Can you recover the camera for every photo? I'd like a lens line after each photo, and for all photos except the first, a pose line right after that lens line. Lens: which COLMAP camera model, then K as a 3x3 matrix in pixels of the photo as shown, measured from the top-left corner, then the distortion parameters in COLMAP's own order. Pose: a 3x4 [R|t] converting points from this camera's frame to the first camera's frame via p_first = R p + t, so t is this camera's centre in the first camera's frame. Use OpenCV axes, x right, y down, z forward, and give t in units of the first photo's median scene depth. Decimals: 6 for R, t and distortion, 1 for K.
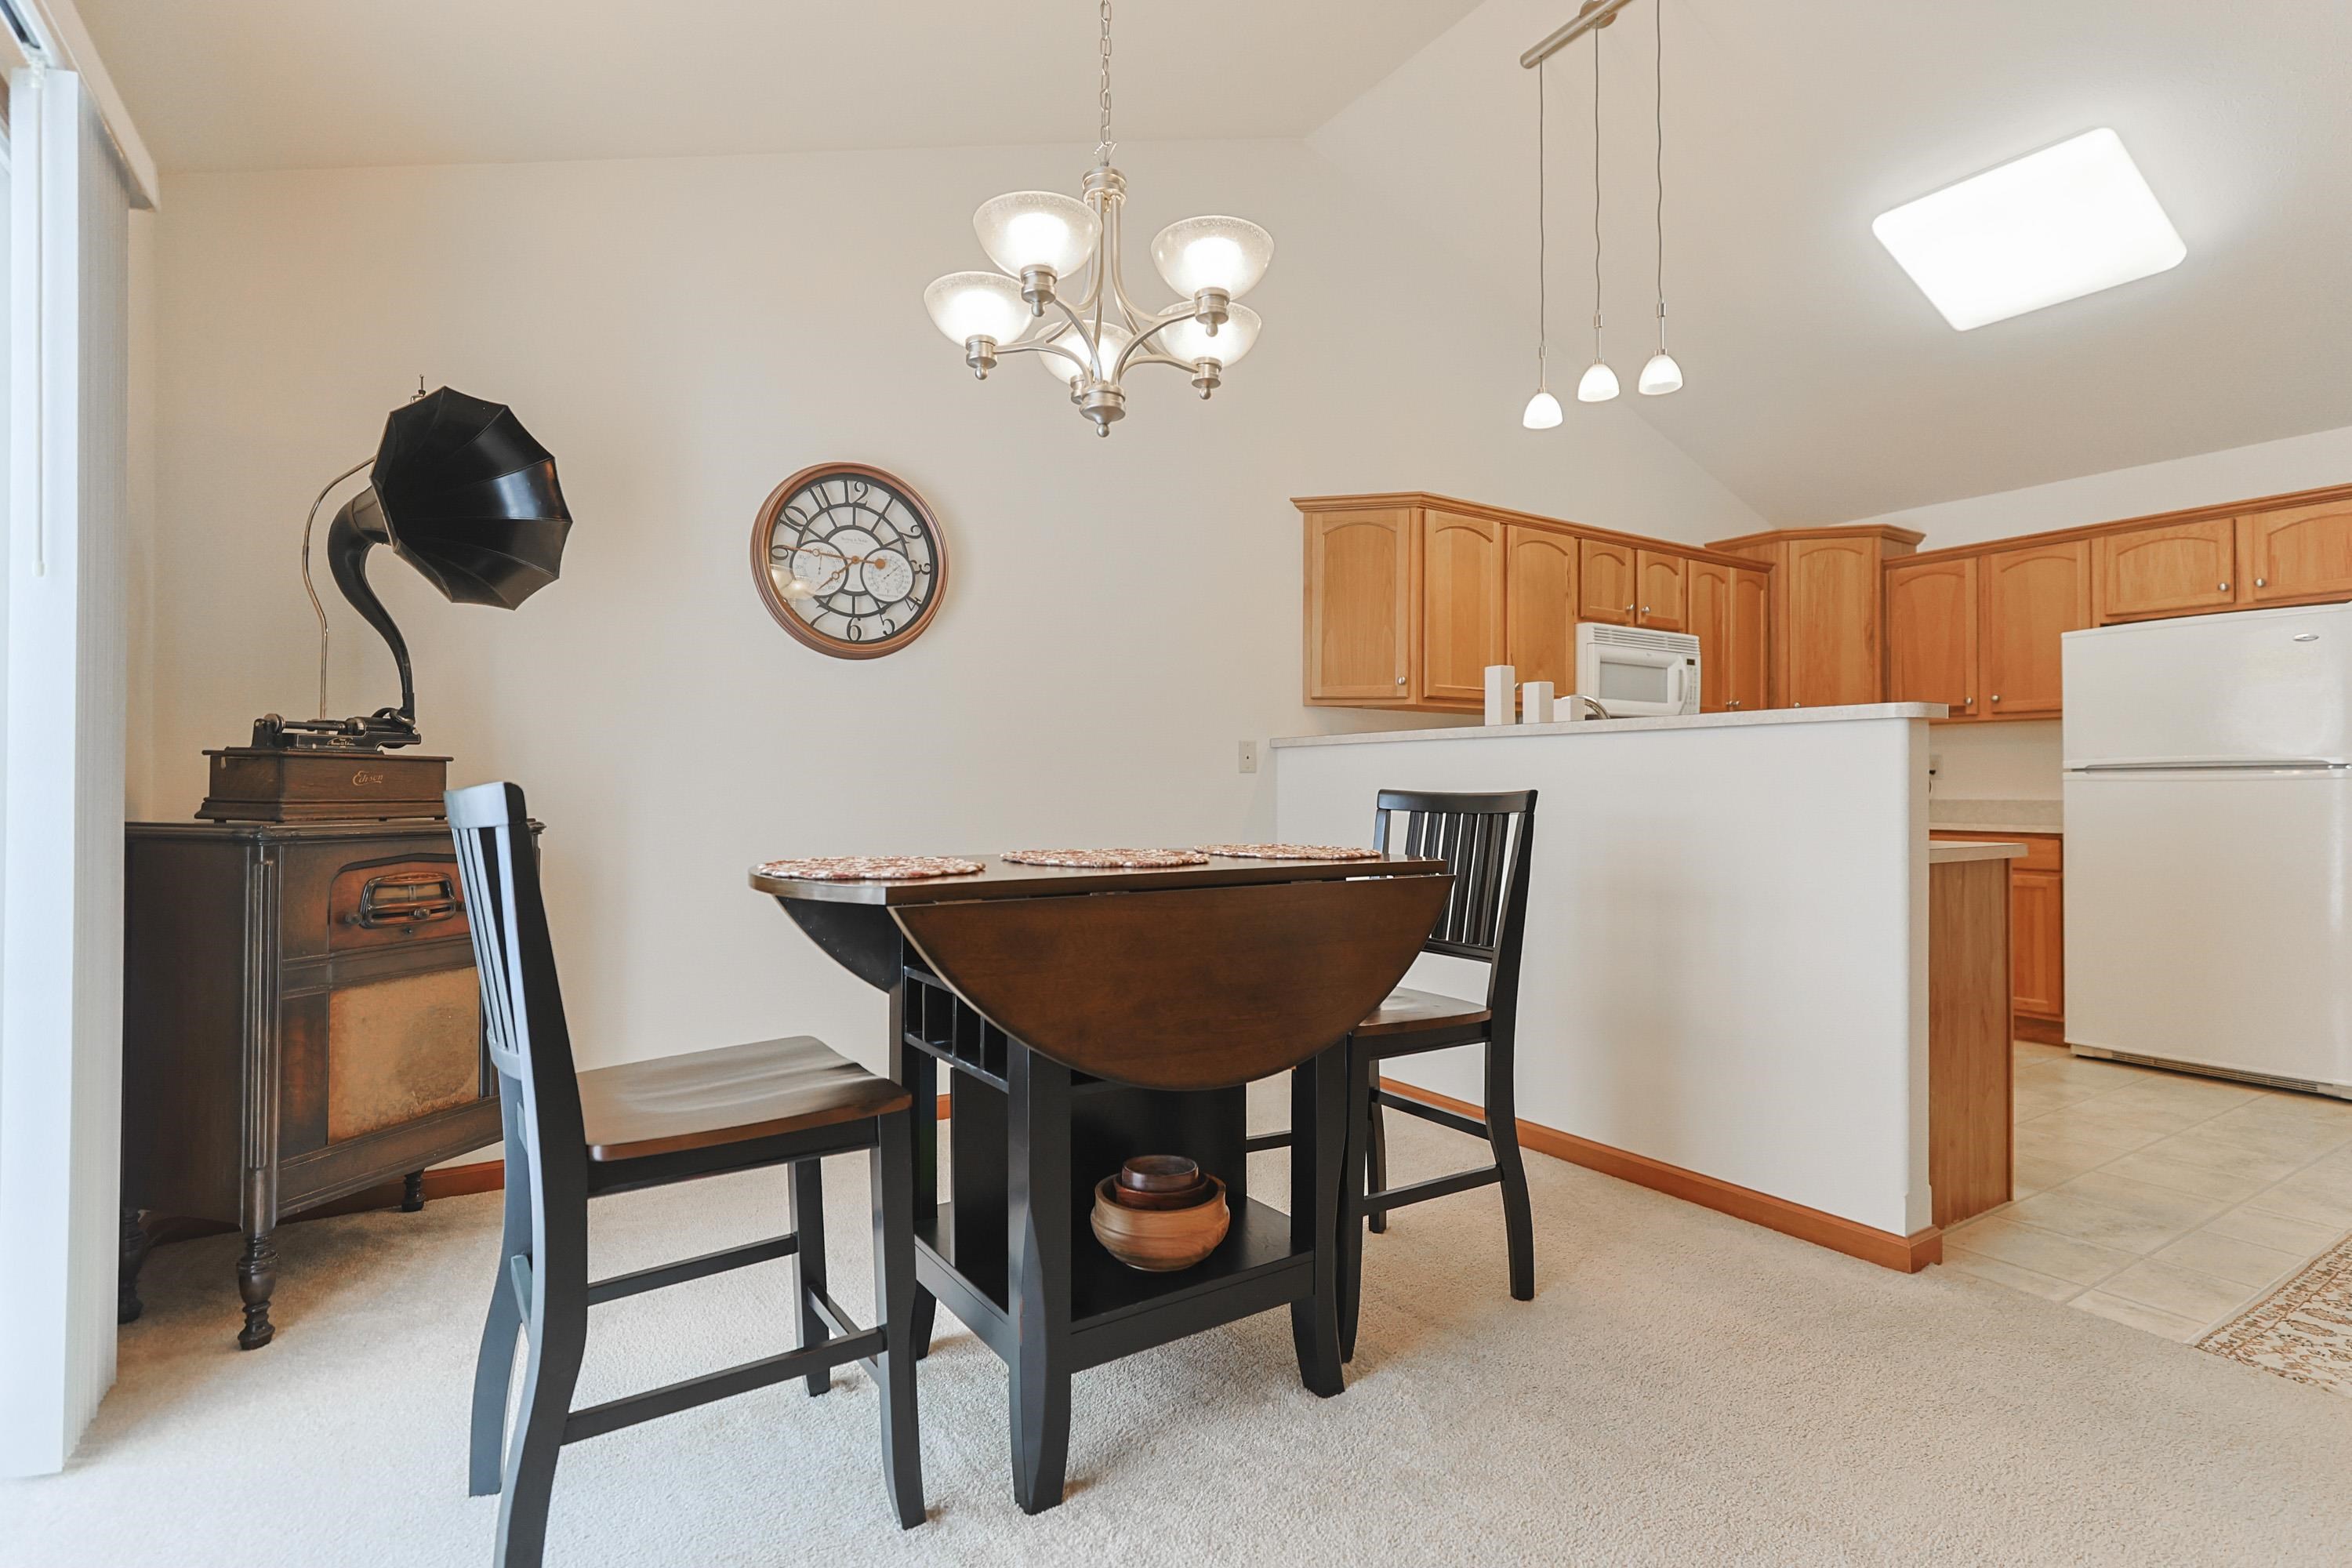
lens RADIAL K [[1138.6, 0, 1183.6], [0, 1138.6, 779.9], [0, 0, 1]] dist [-0.029196, 0.014457]
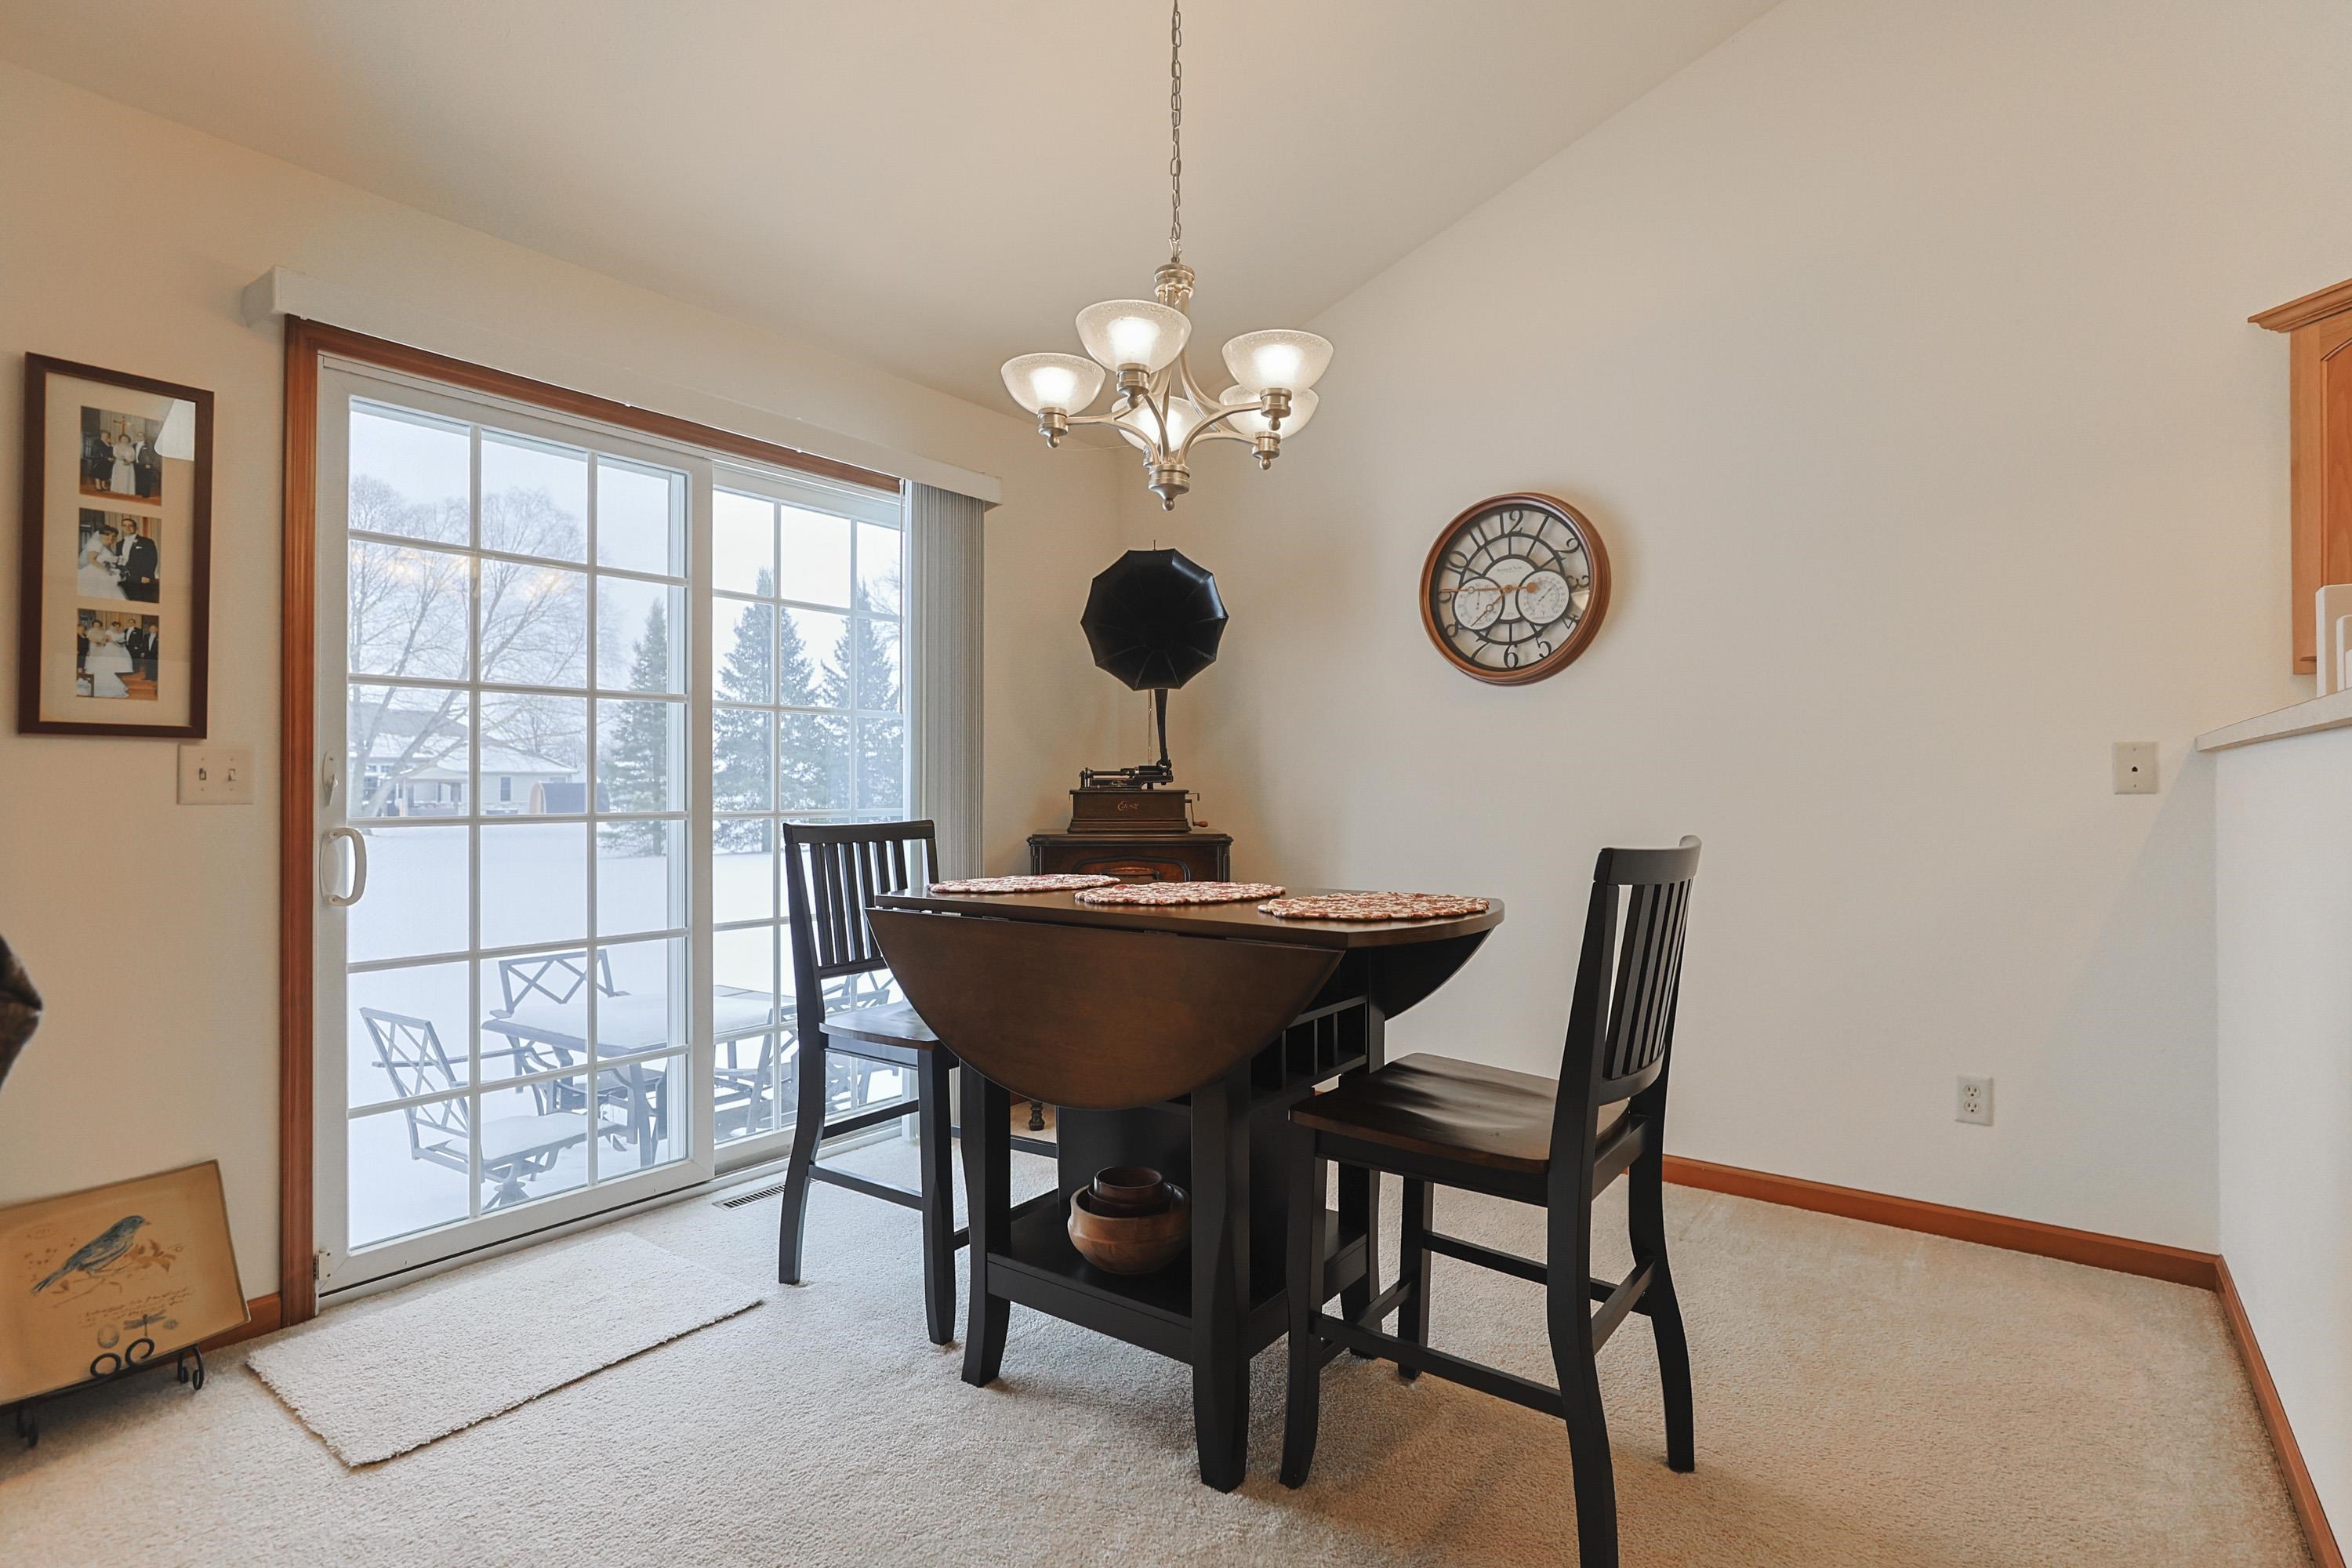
lens RADIAL K [[1138.6, 0, 1183.6], [0, 1138.6, 779.9], [0, 0, 1]] dist [-0.029196, 0.014457]
pose [[0.335533, -0.005023, -0.942015, 0.574406], [0.011964, 0.999928, -0.001071, -0.024468], [0.941952, -0.010911, 0.335569, 0.380847]]
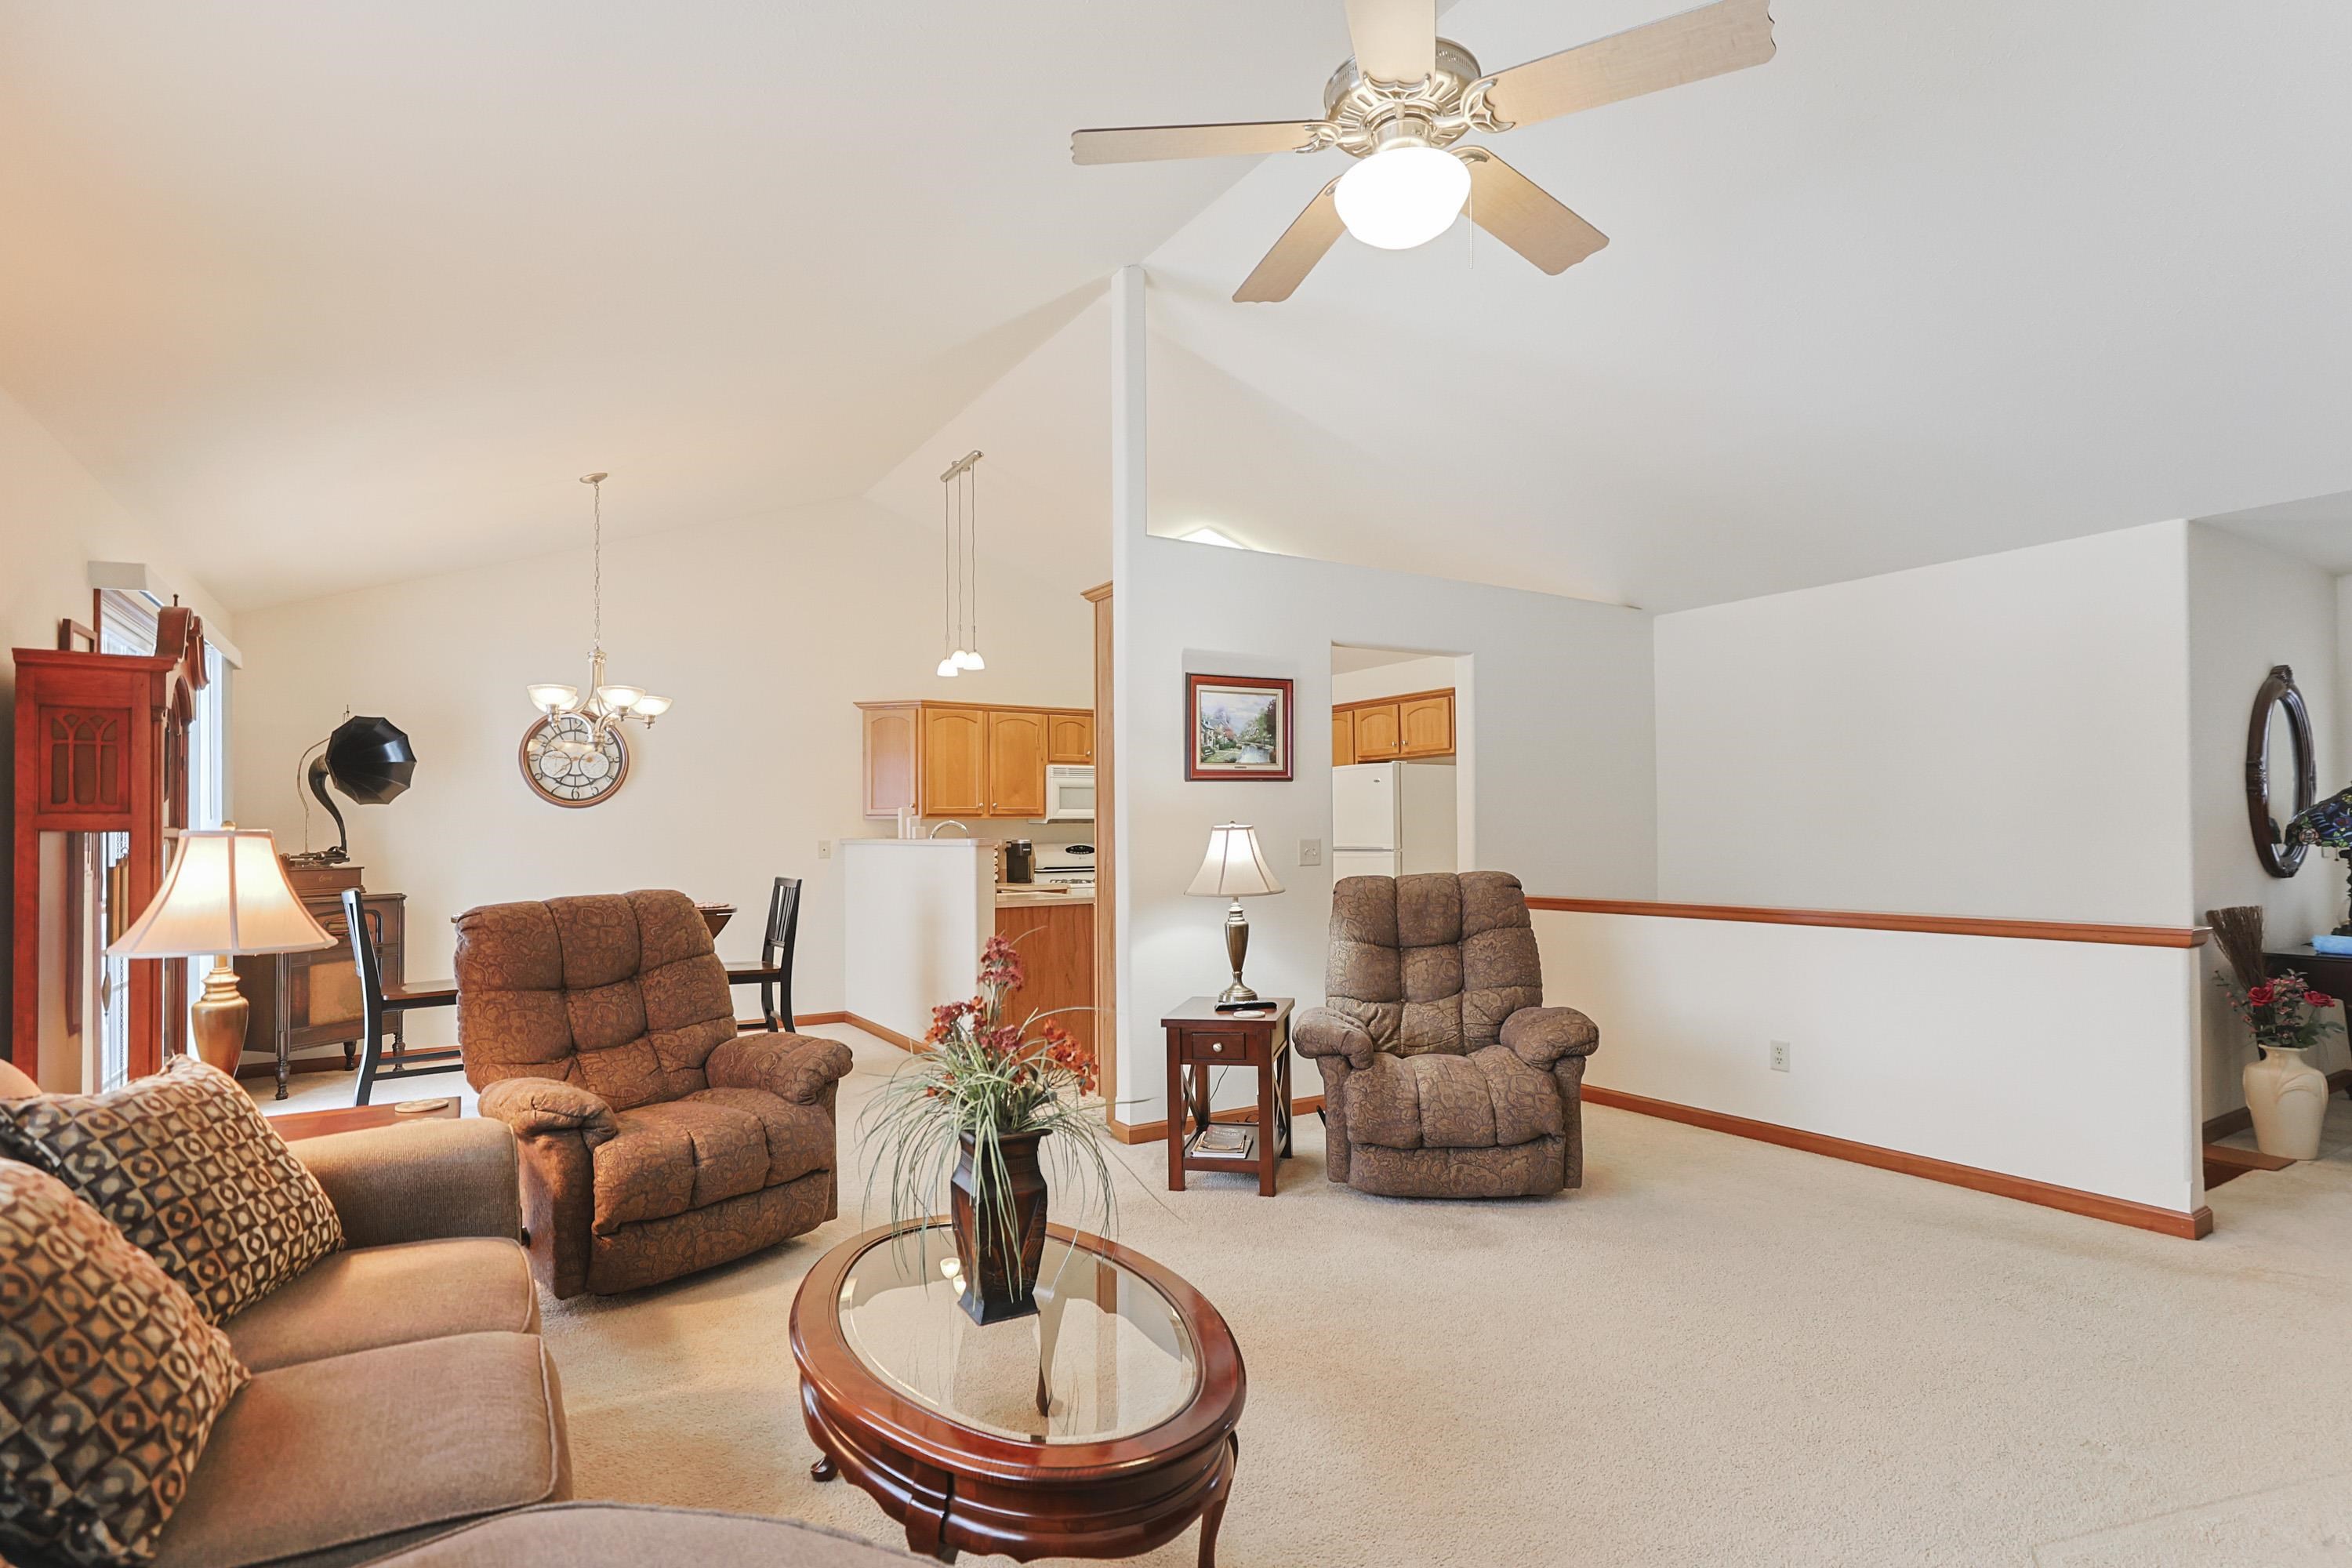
lens RADIAL K [[1101.4, 0, 1152.0], [0, 1101.4, 823.4], [0, 0, 1]] dist [-0.019457, 0.007920]
pose [[0.999916, -0.012419, -0.003576, 0.728064], [0.012410, 0.999920, -0.002360, -0.063253], [0.003605, 0.002316, 0.999991, -0.918903]]
